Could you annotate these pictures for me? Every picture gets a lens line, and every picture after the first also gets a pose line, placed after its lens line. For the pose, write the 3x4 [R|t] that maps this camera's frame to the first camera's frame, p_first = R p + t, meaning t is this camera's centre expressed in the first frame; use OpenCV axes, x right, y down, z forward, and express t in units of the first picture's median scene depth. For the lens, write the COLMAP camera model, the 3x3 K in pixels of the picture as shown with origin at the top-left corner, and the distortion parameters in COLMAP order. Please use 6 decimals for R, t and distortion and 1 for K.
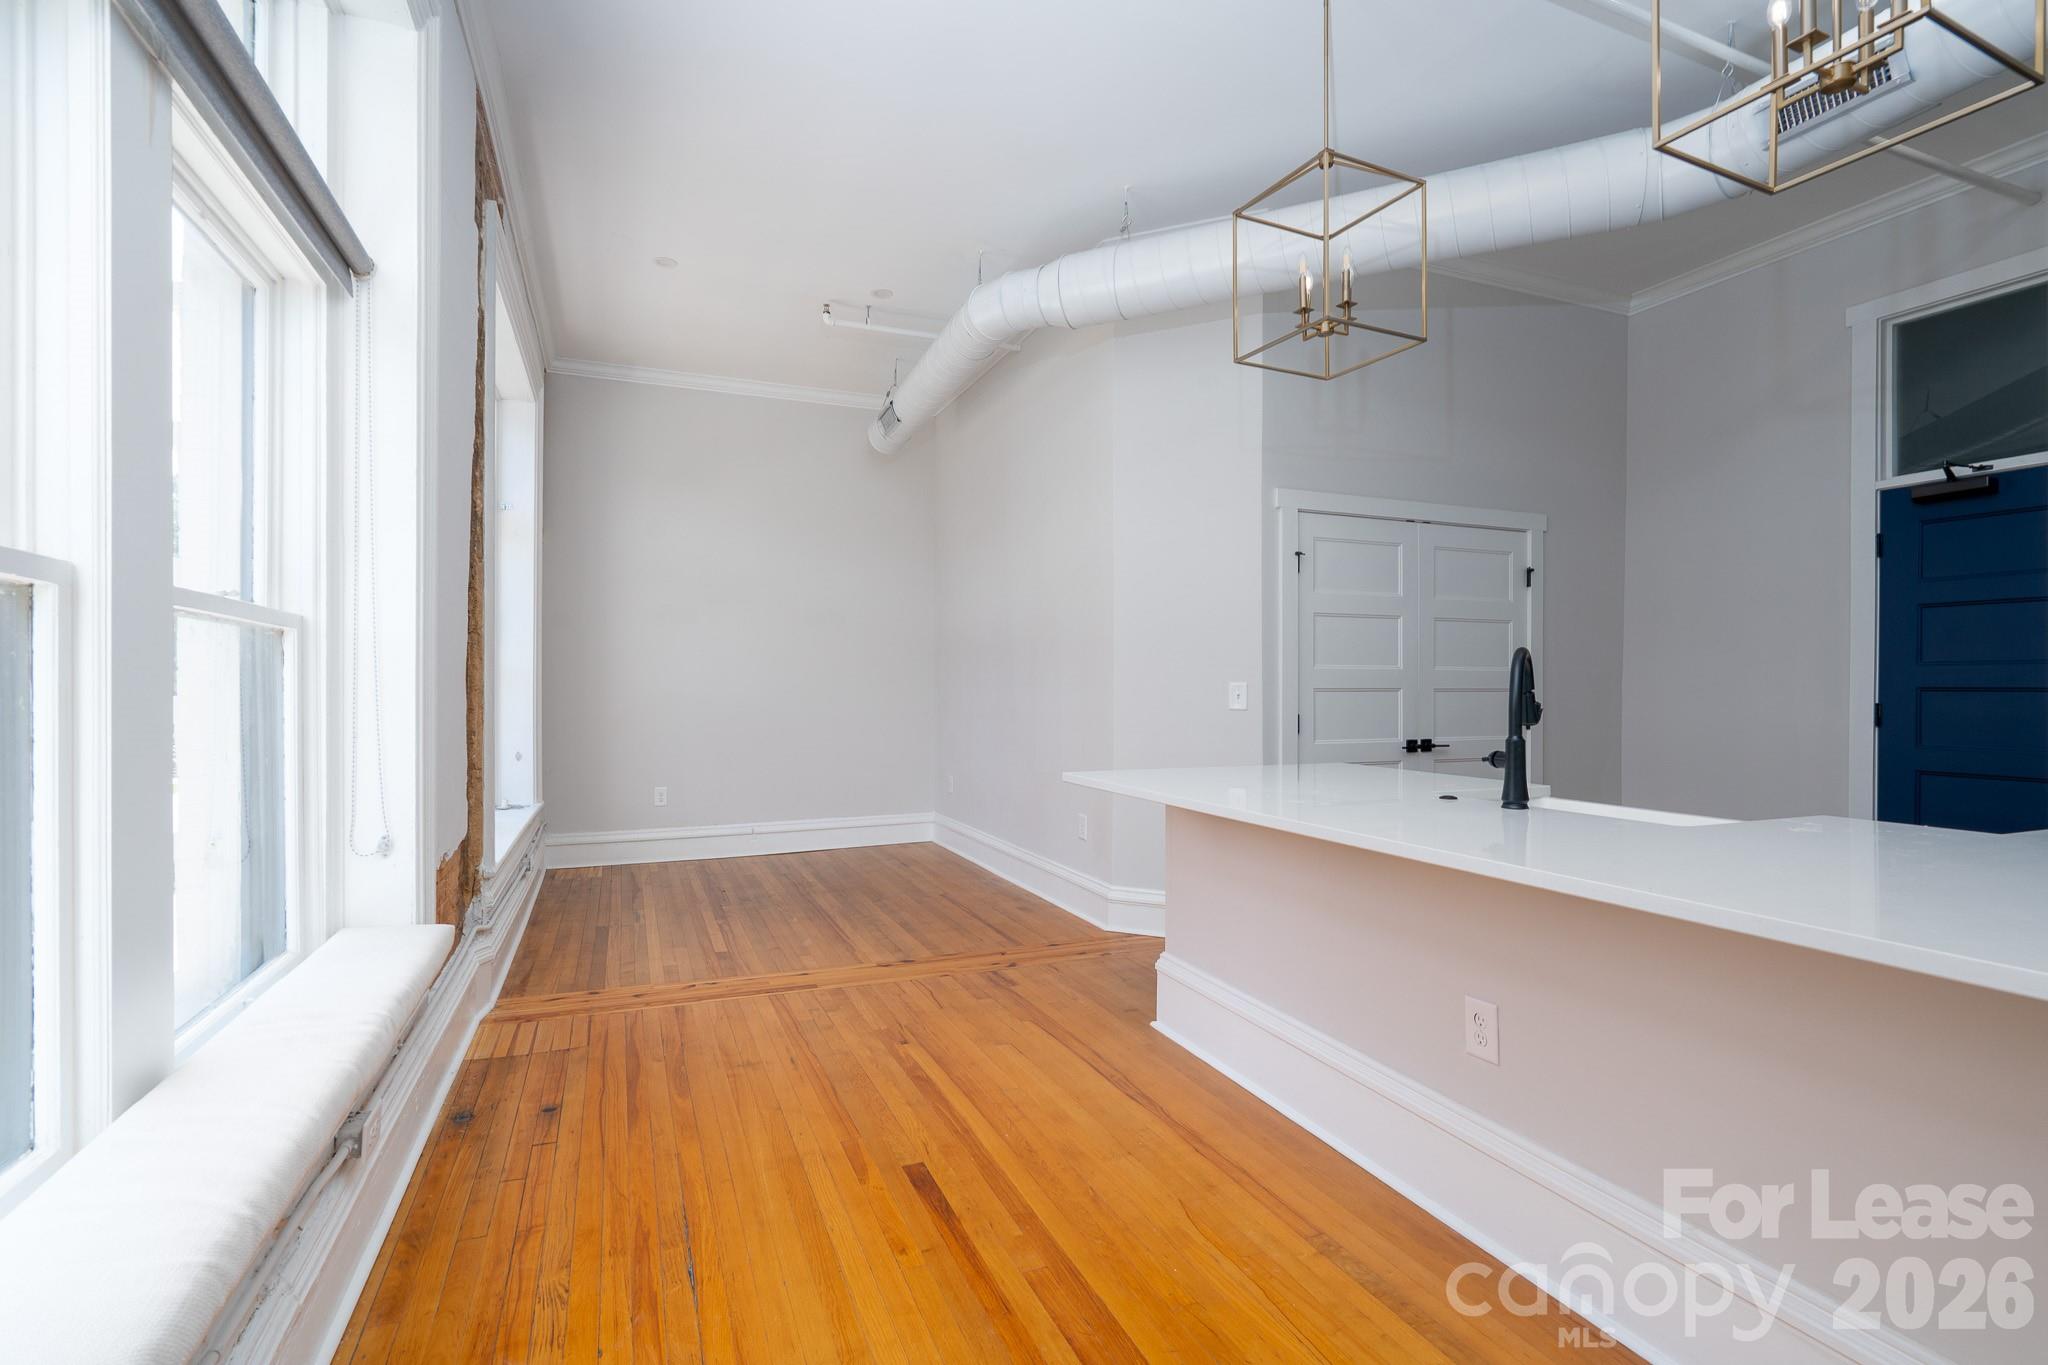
lens RADIAL K [[954.6, 0, 1009.2], [0, 954.6, 686.8], [0, 0, 1]] dist [-0.001738, 0.000016]
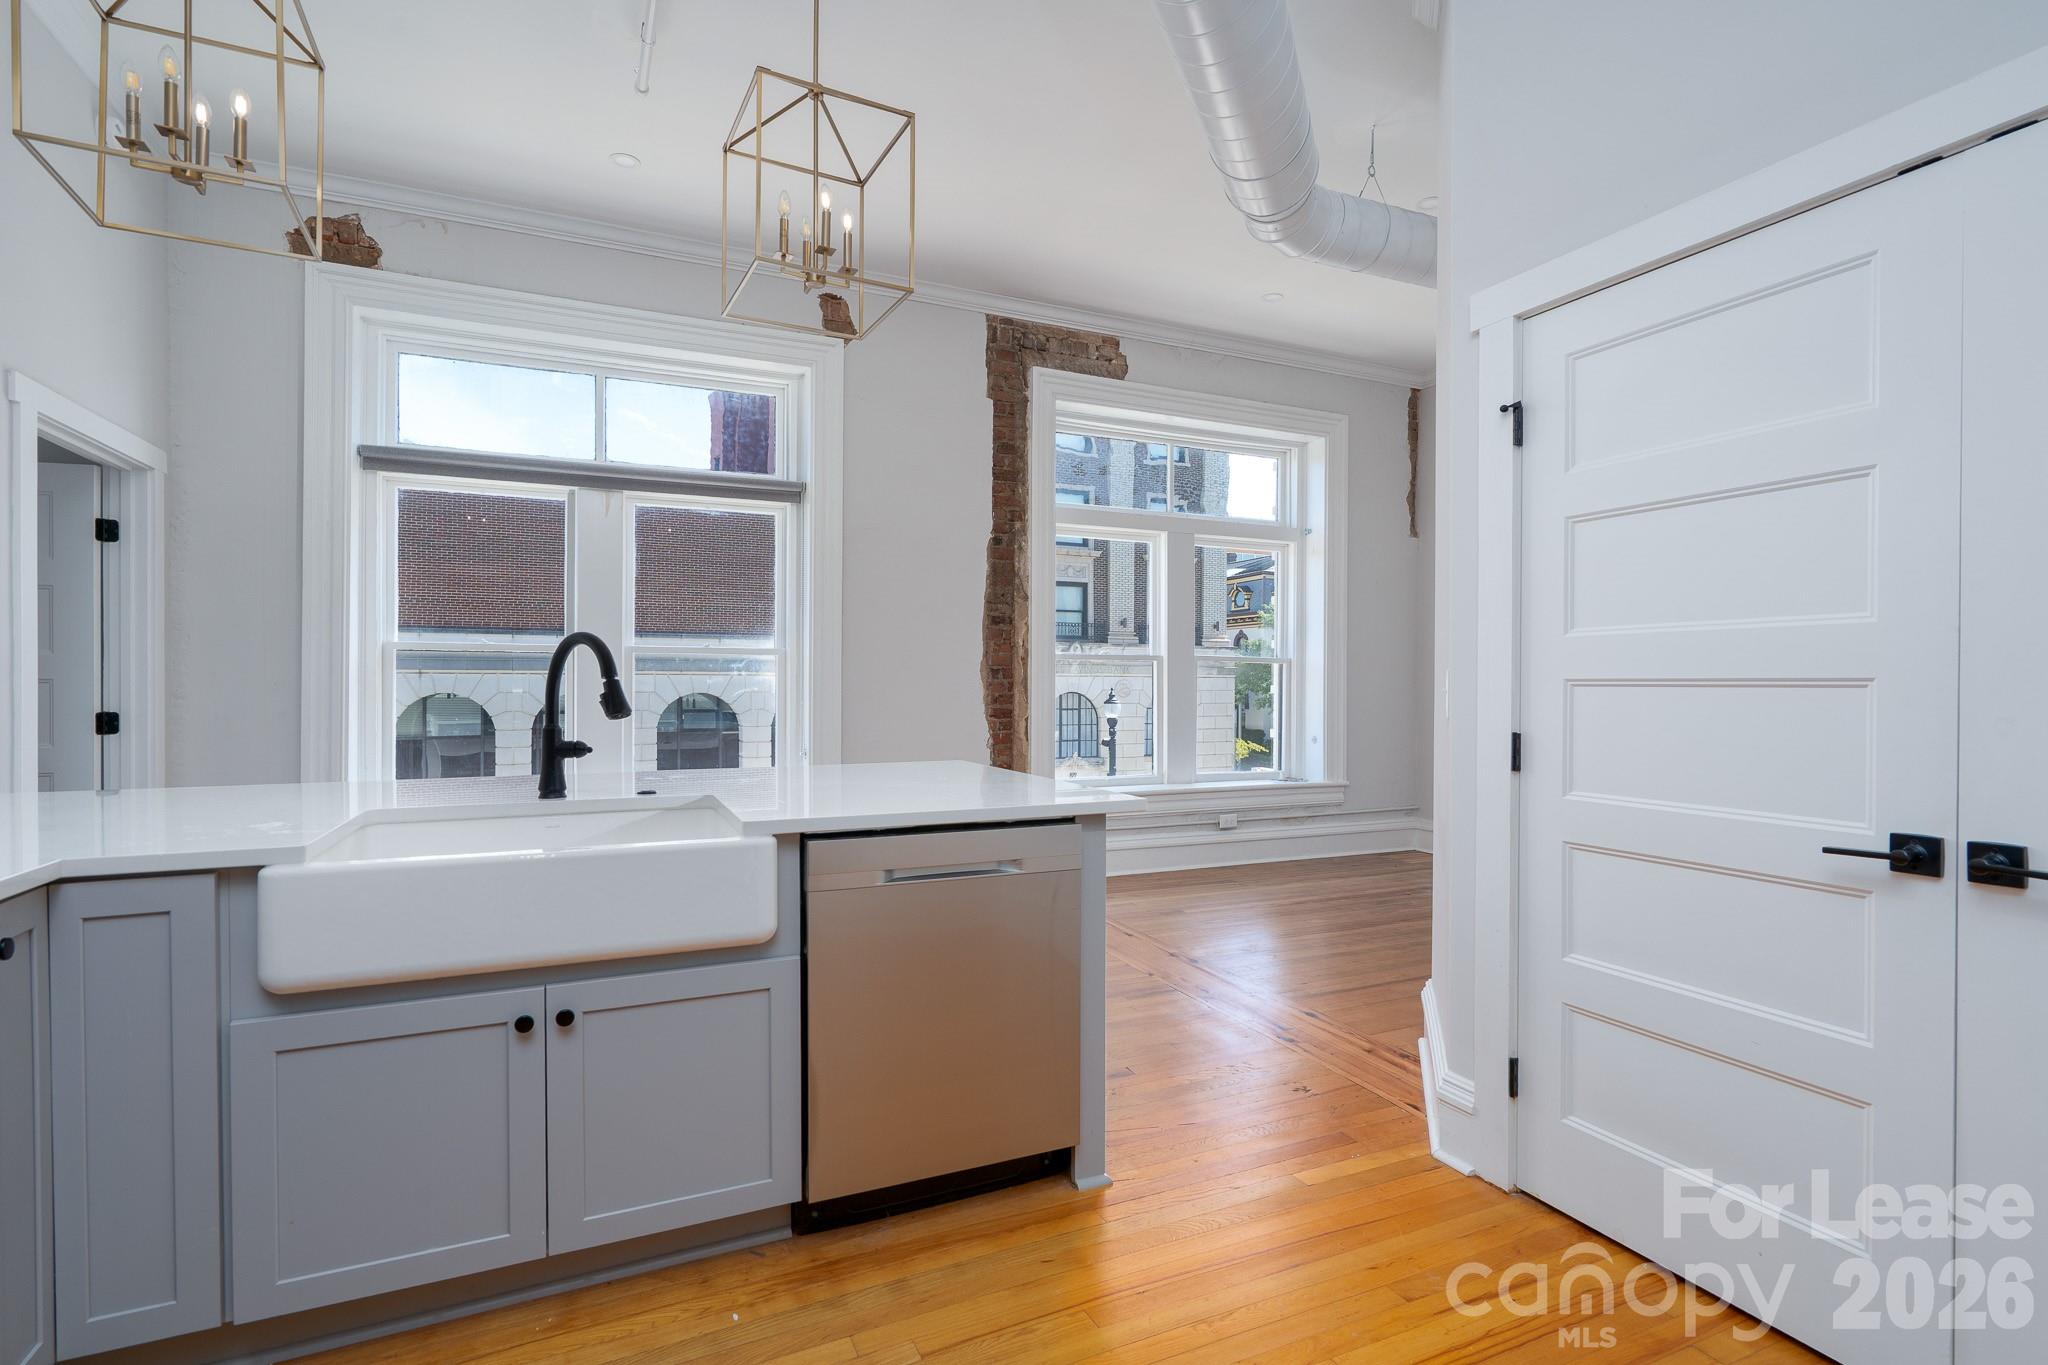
lens RADIAL K [[948.7, 0, 1021.4], [0, 948.7, 688.8], [0, 0, 1]] dist [-0.000801, -0.000259]
pose [[0.039548, 0.005572, -0.999202, 0.833481], [-0.002047, 0.999983, 0.005495, 0.003985], [0.999216, 0.001828, 0.039559, 0.772035]]
